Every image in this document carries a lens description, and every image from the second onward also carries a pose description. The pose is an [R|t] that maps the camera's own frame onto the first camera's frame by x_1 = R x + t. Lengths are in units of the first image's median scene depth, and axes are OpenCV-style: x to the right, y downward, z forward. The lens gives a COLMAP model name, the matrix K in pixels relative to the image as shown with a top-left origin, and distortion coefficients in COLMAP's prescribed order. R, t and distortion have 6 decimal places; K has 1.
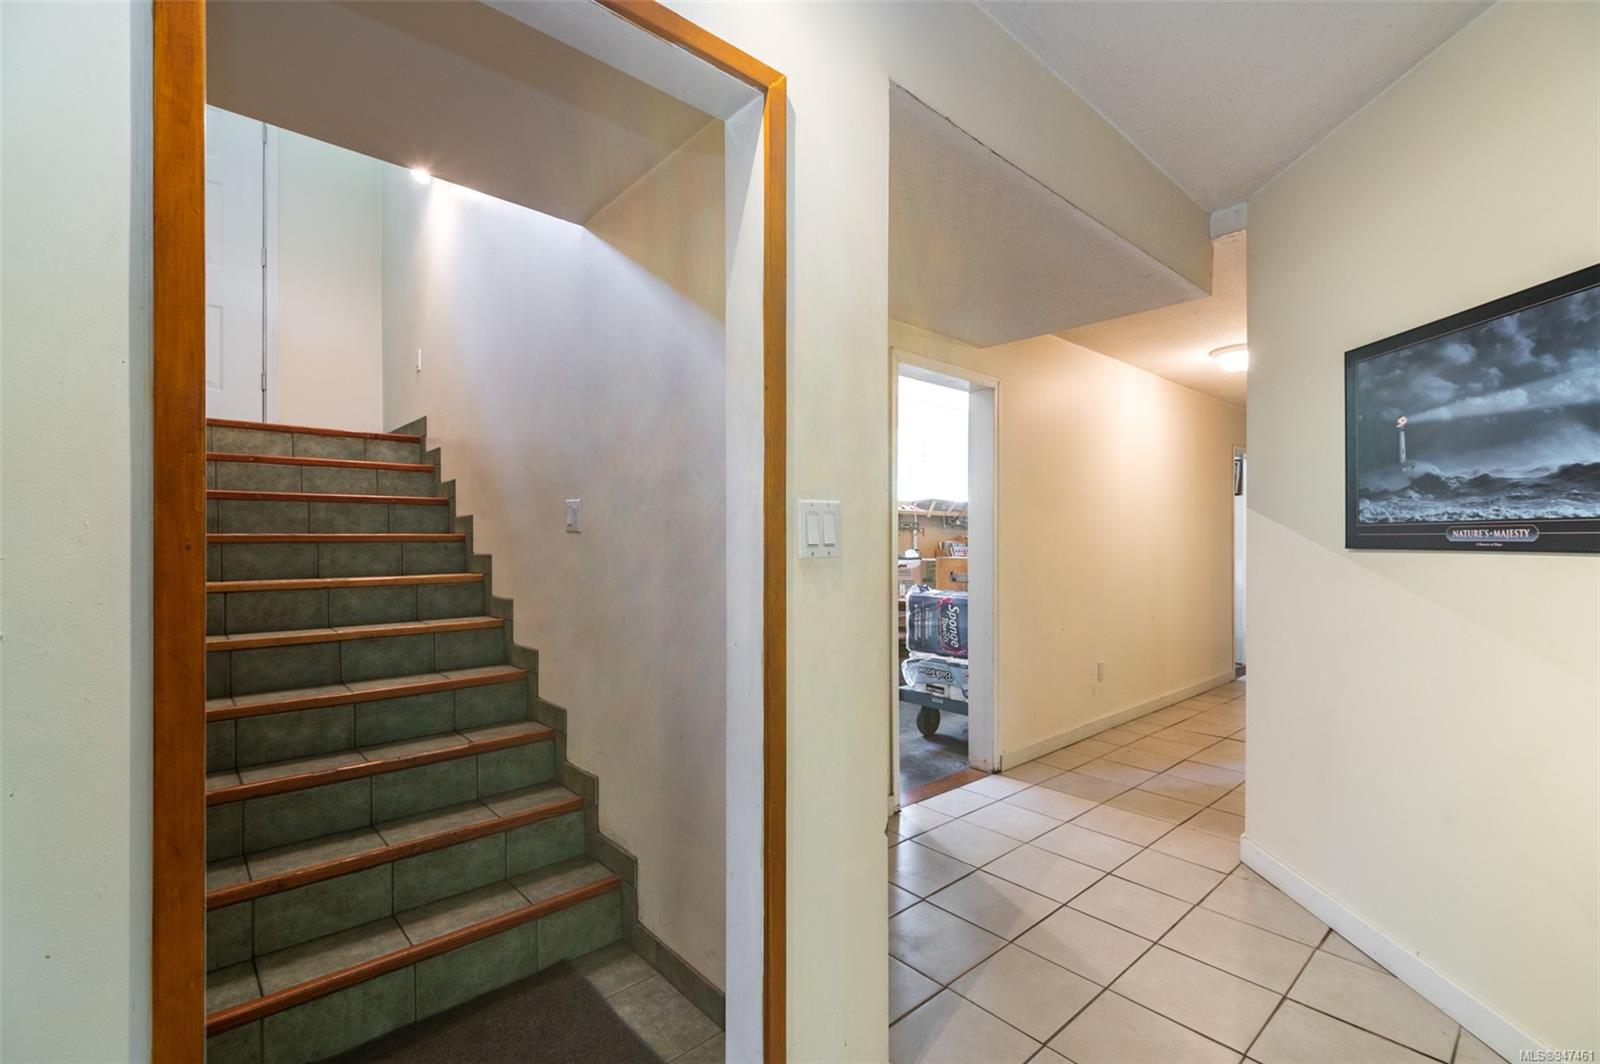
lens RADIAL K [[697.9, 0, 791.3], [0, 697.9, 538.8], [0, 0, 1]] dist [0.001670, 0.000033]
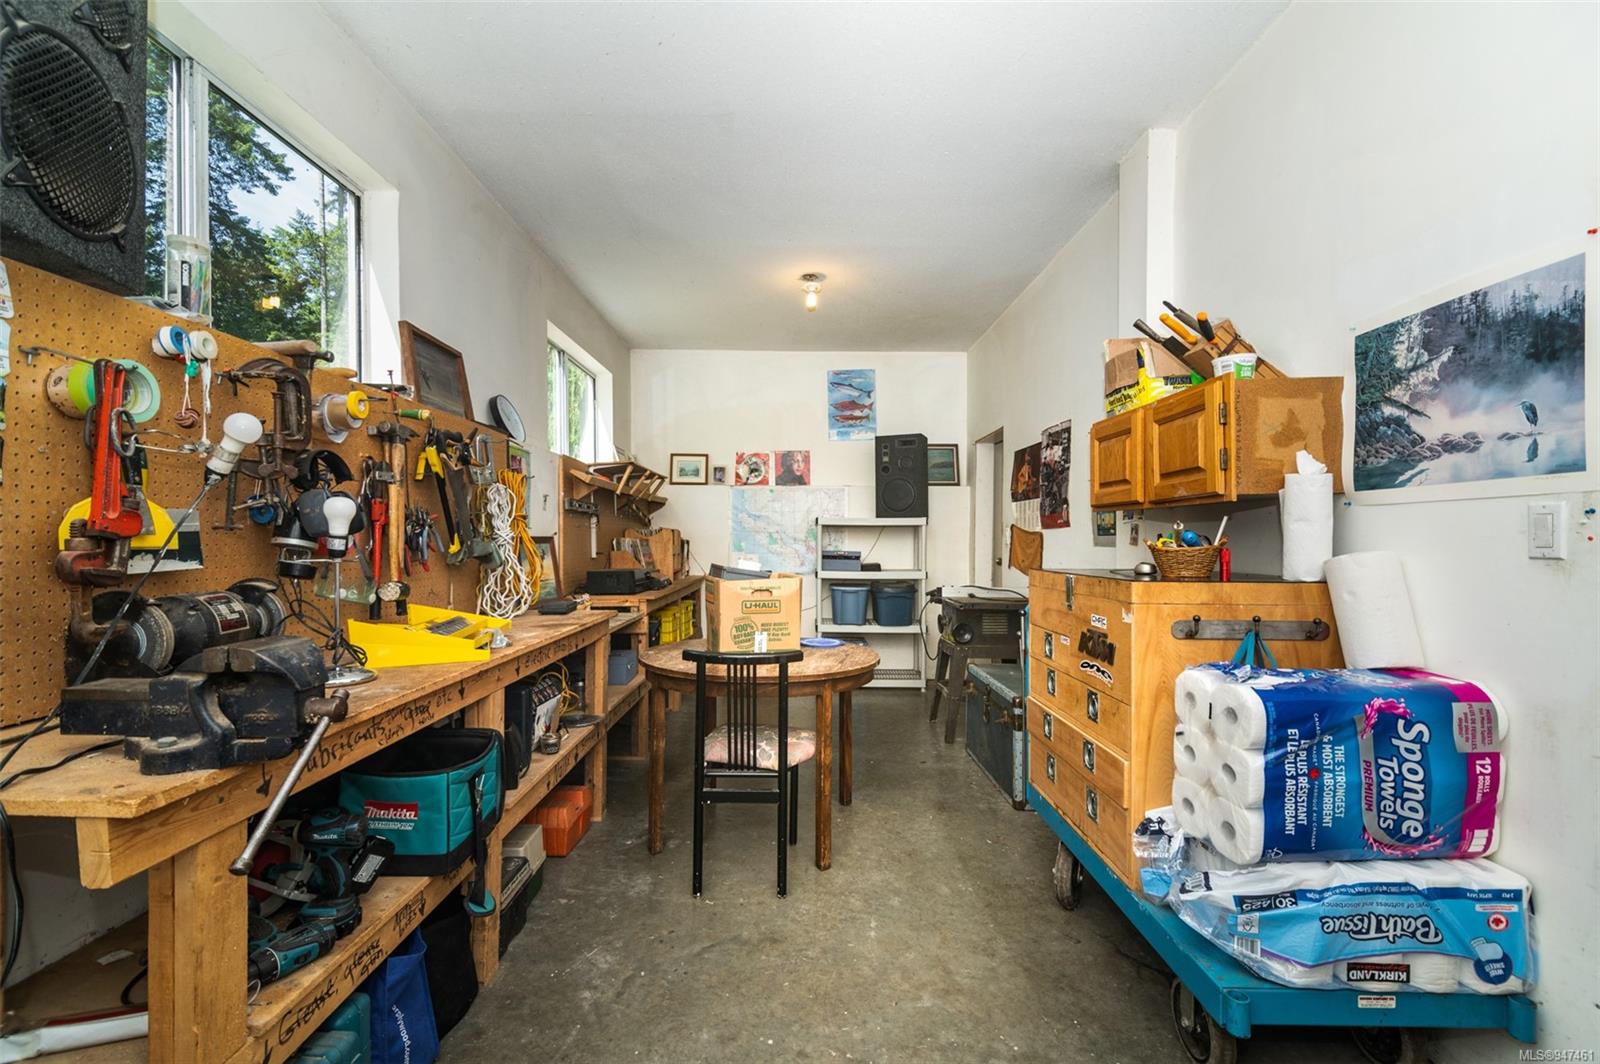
lens RADIAL K [[697.9, 0, 791.3], [0, 697.9, 538.8], [0, 0, 1]] dist [0.001670, 0.000033]
pose [[0.669580, -0.001224, 0.742739, -0.240459], [-0.003779, 0.999980, 0.005055, 0.002170], [-0.742731, -0.006192, 0.669562, 0.986612]]
